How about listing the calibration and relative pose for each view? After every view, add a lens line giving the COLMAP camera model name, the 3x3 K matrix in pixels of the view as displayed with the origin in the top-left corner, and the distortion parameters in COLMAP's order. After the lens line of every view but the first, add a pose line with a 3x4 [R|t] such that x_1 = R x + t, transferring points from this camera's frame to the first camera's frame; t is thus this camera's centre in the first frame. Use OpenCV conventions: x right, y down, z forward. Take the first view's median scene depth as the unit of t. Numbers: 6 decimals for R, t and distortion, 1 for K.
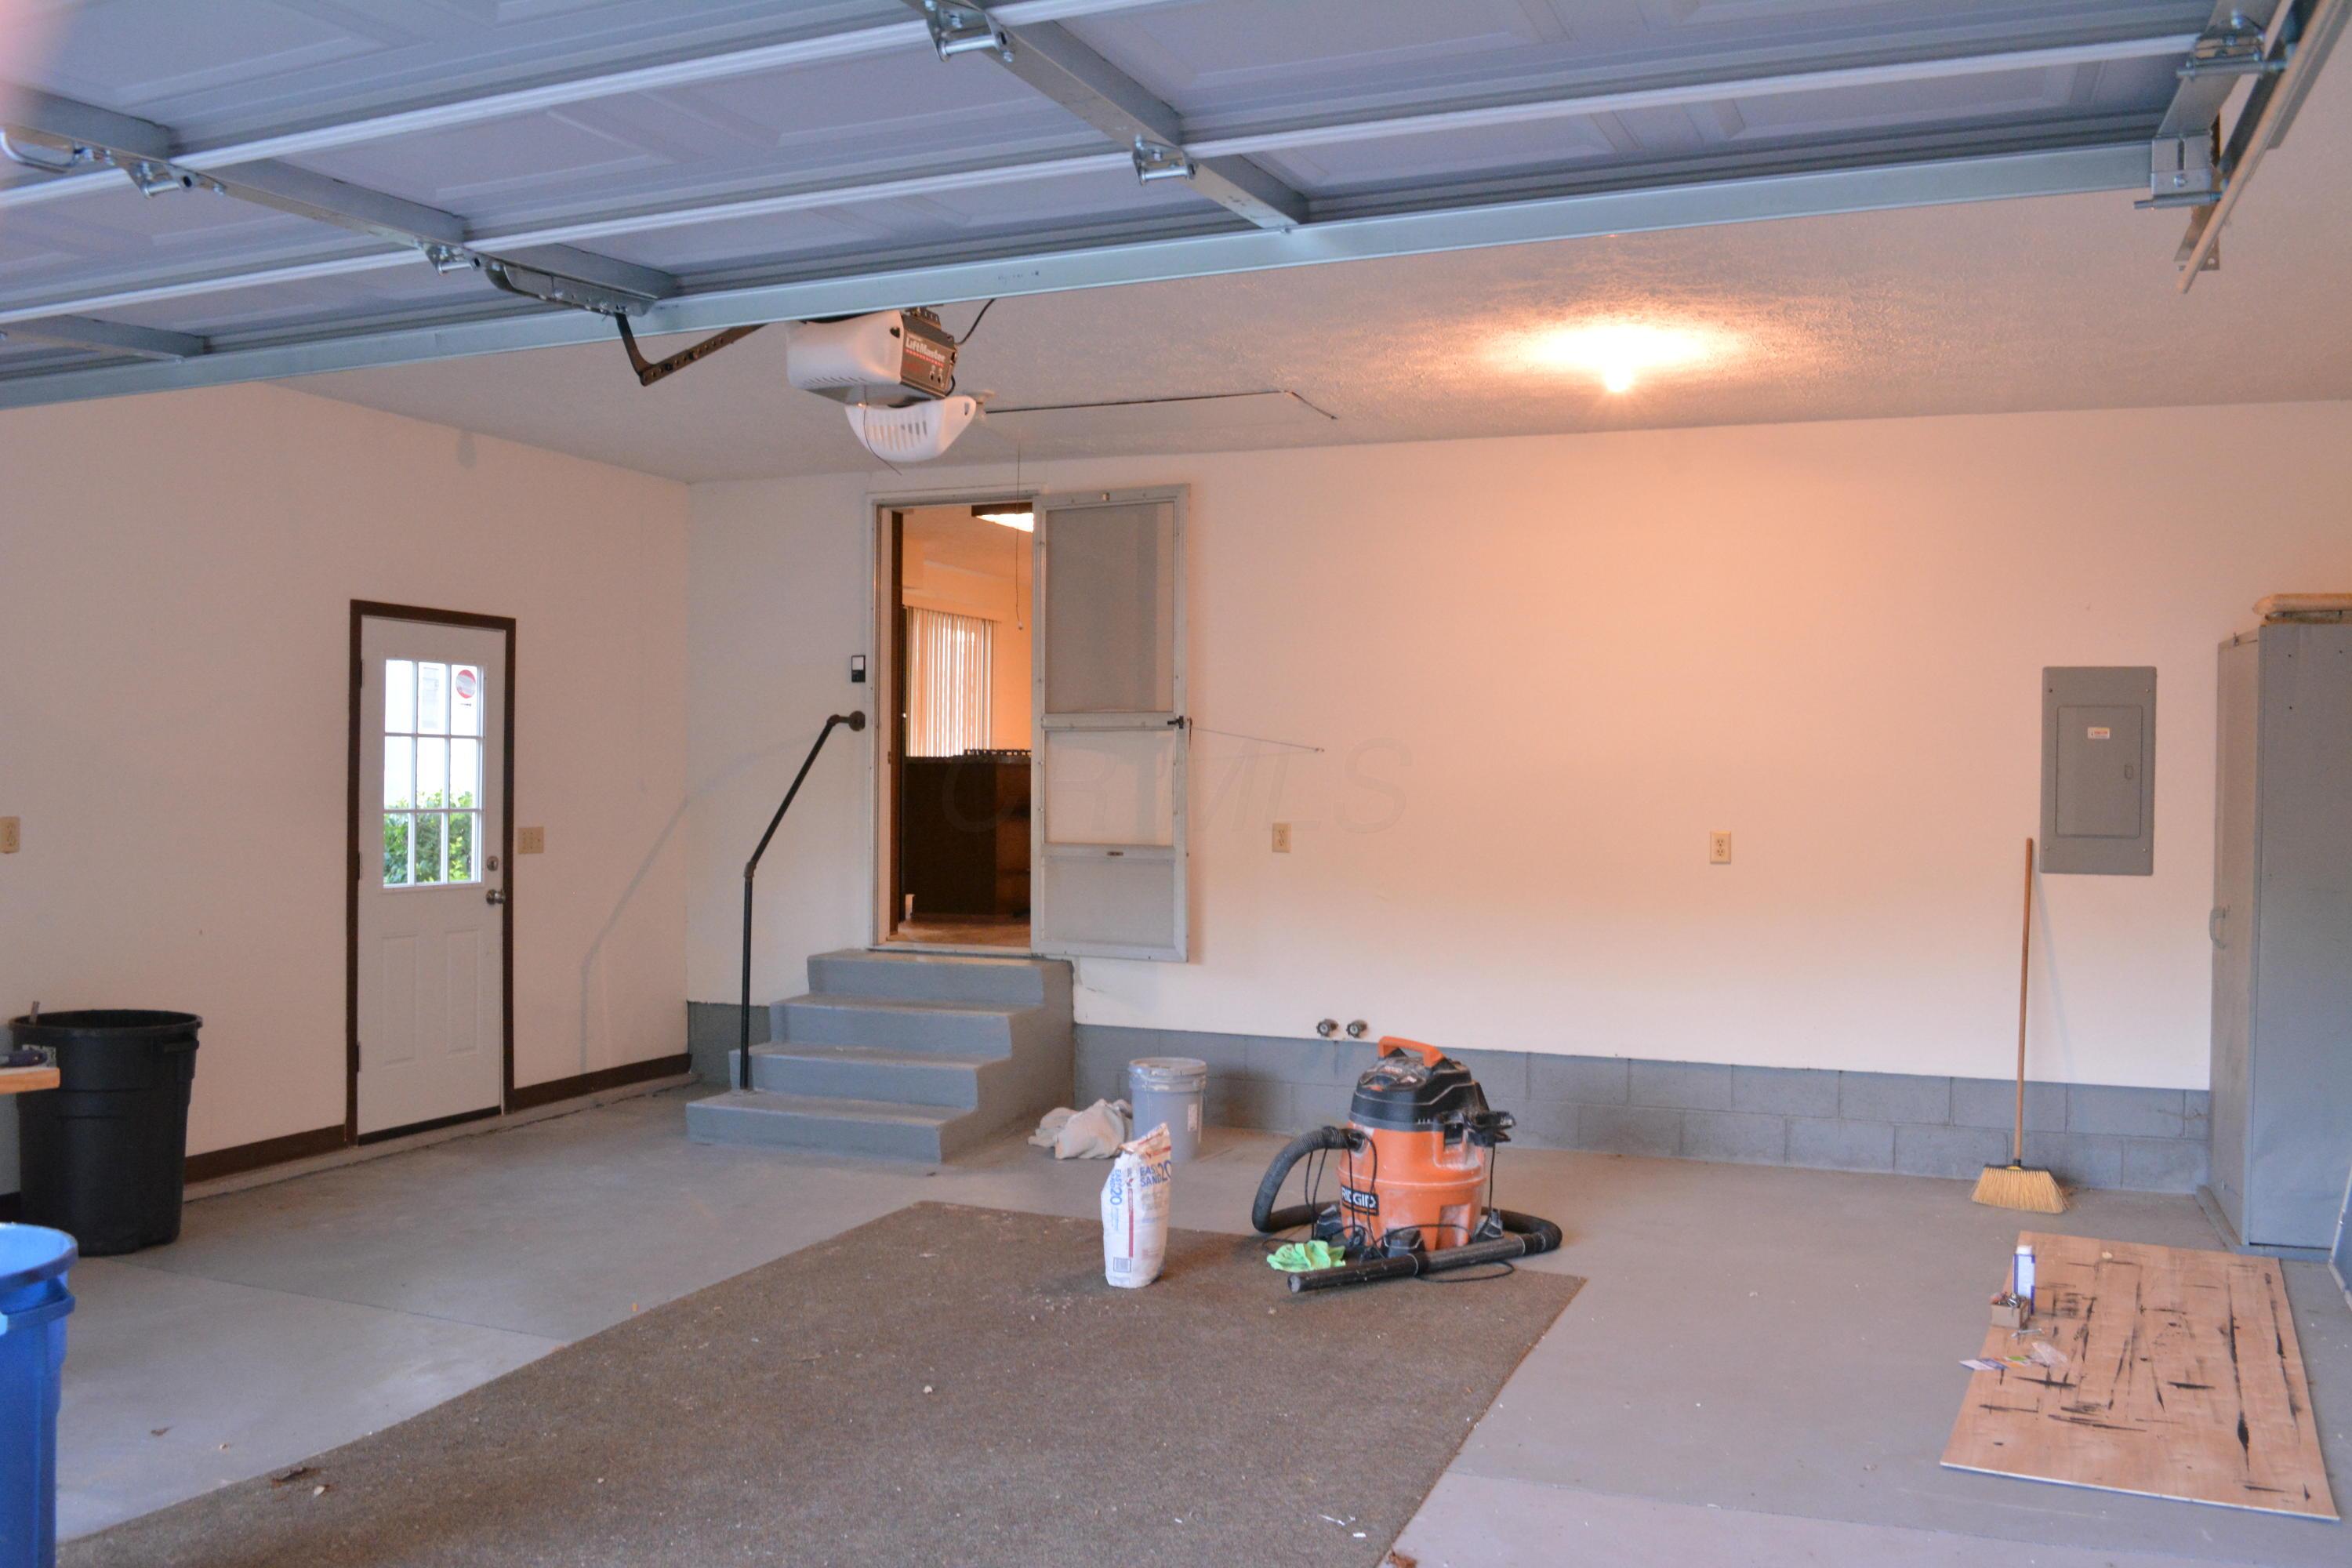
lens RADIAL K [[1851.6, 0, 1179.9], [0, 1851.6, 785.1], [0, 0, 1]] dist [-0.081786, 0.003329]
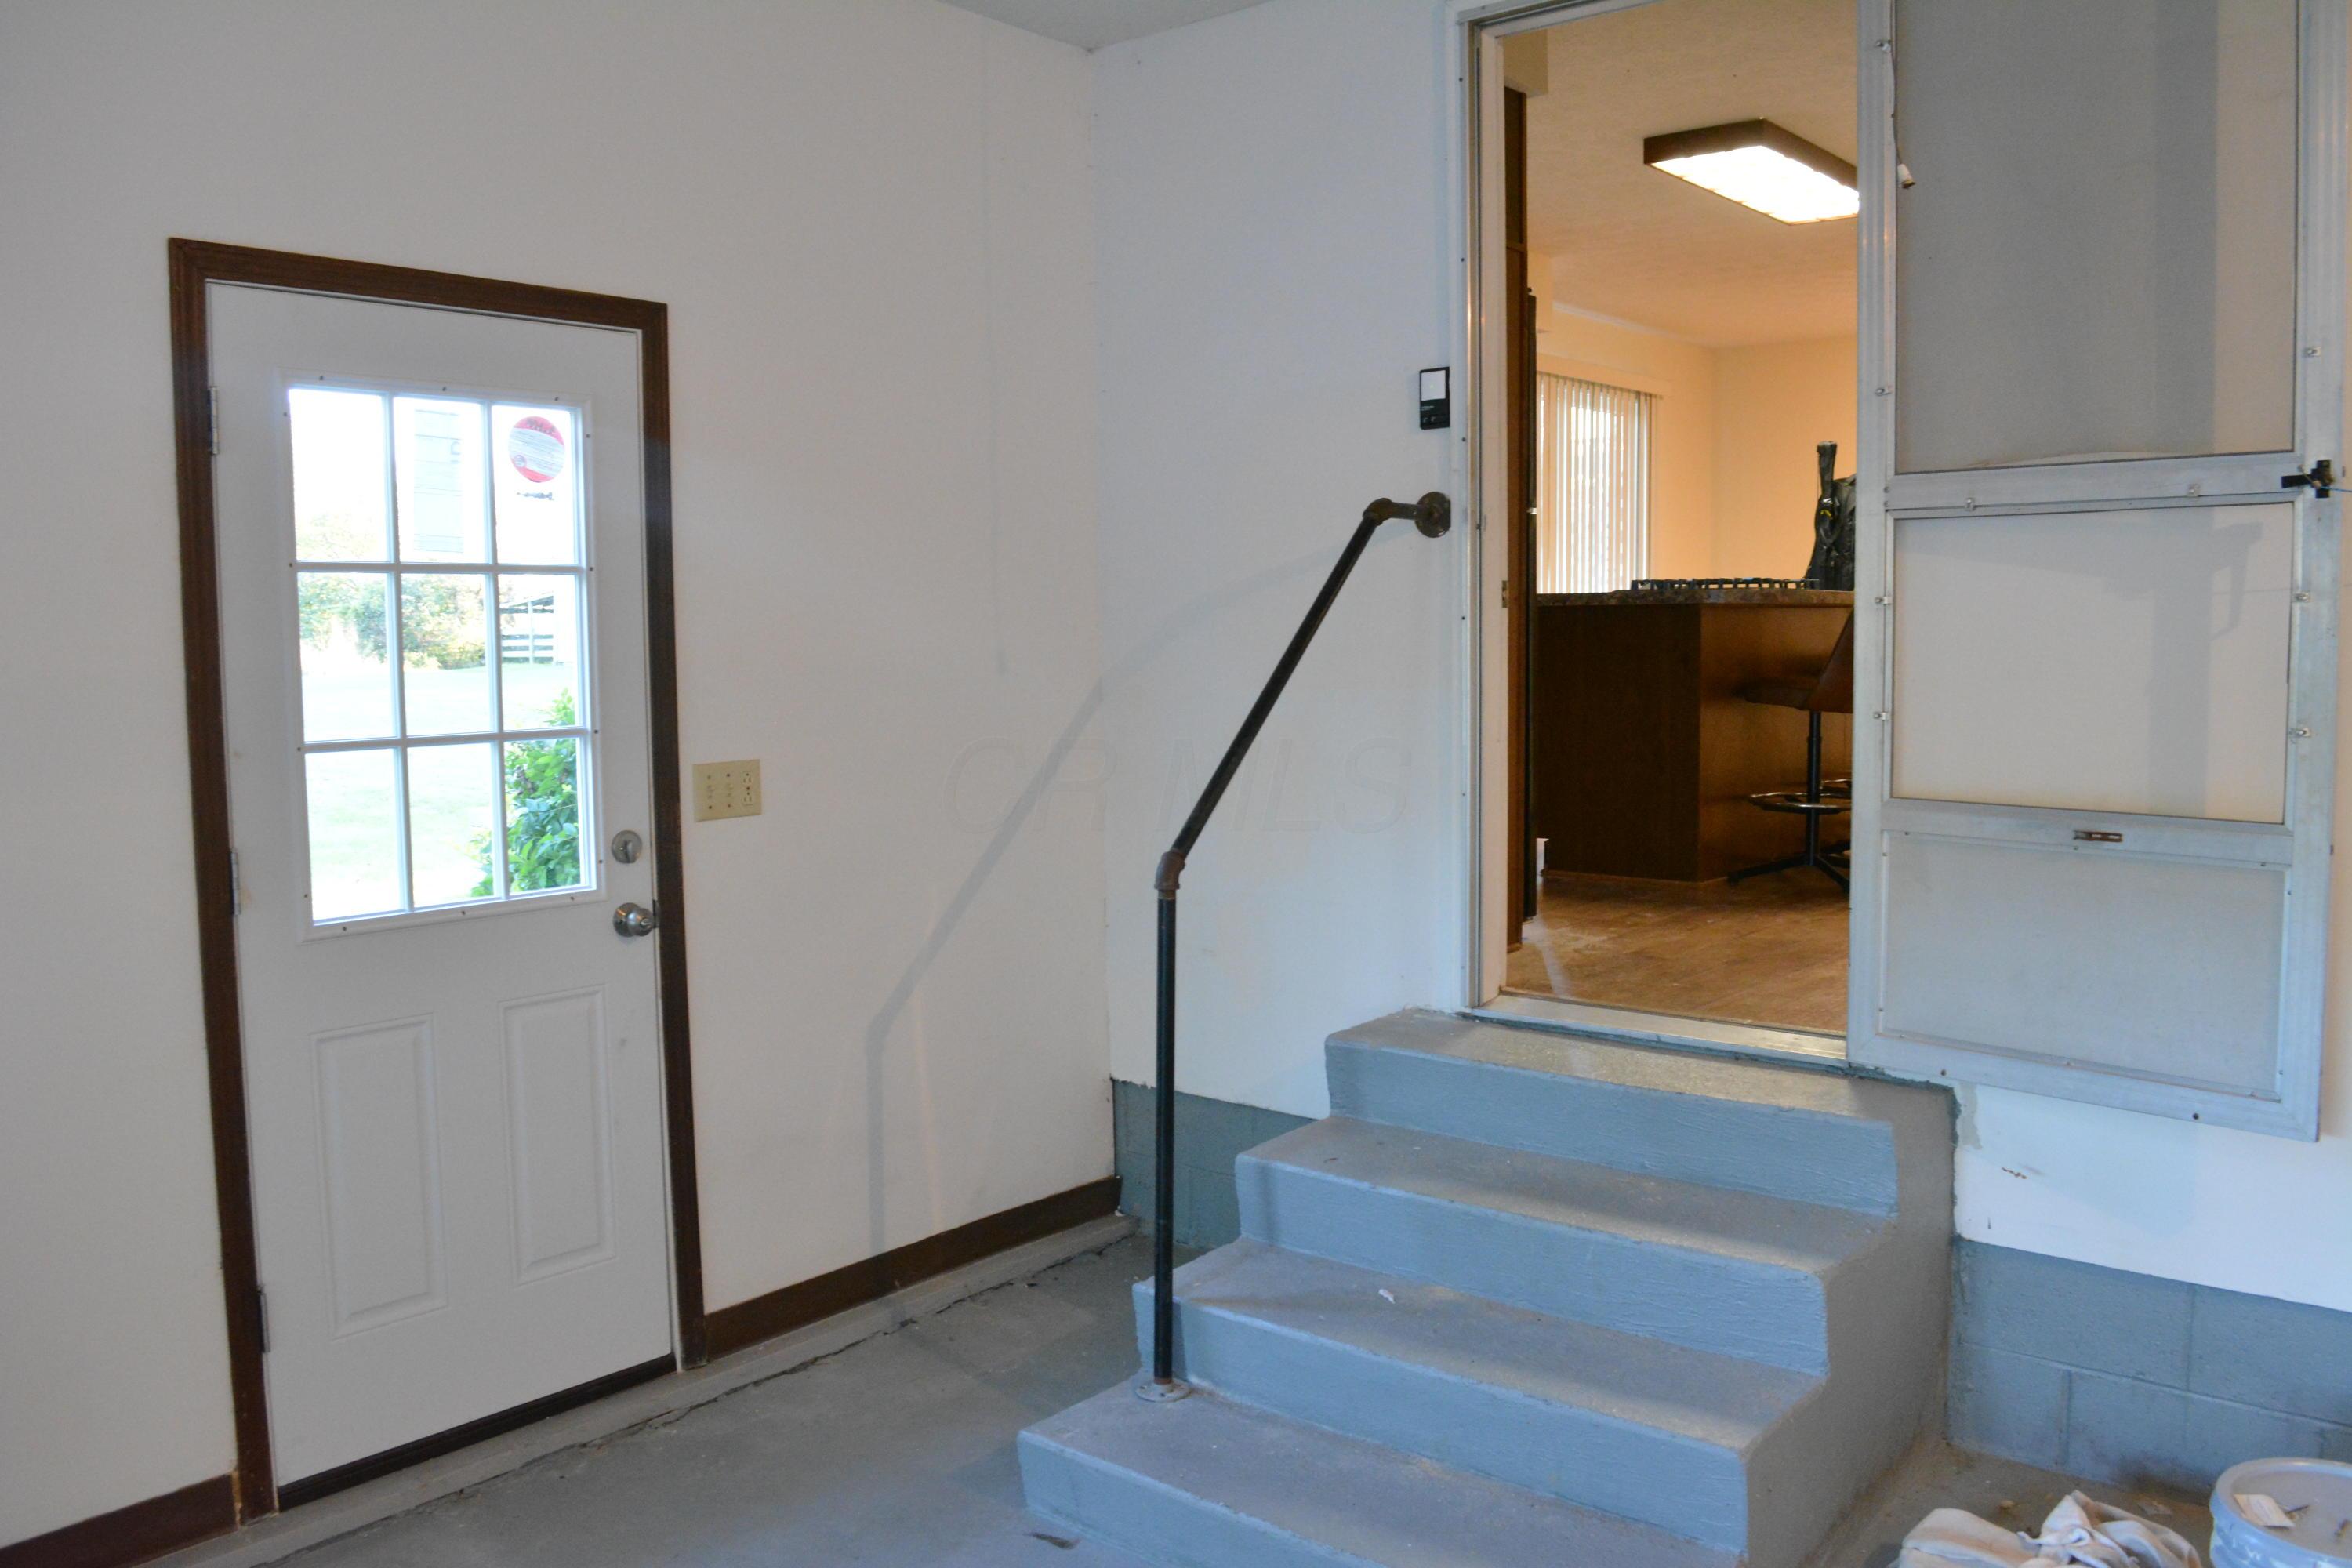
lens RADIAL K [[1851.6, 0, 1195.6], [0, 1851.6, 792.1], [0, 0, 1]] dist [-0.081786, 0.003329]
pose [[0.949245, 0.010192, -0.314373, -0.093318], [0.017810, 0.996130, 0.086071, -0.007252], [0.314034, -0.087301, 0.945389, 0.586704]]
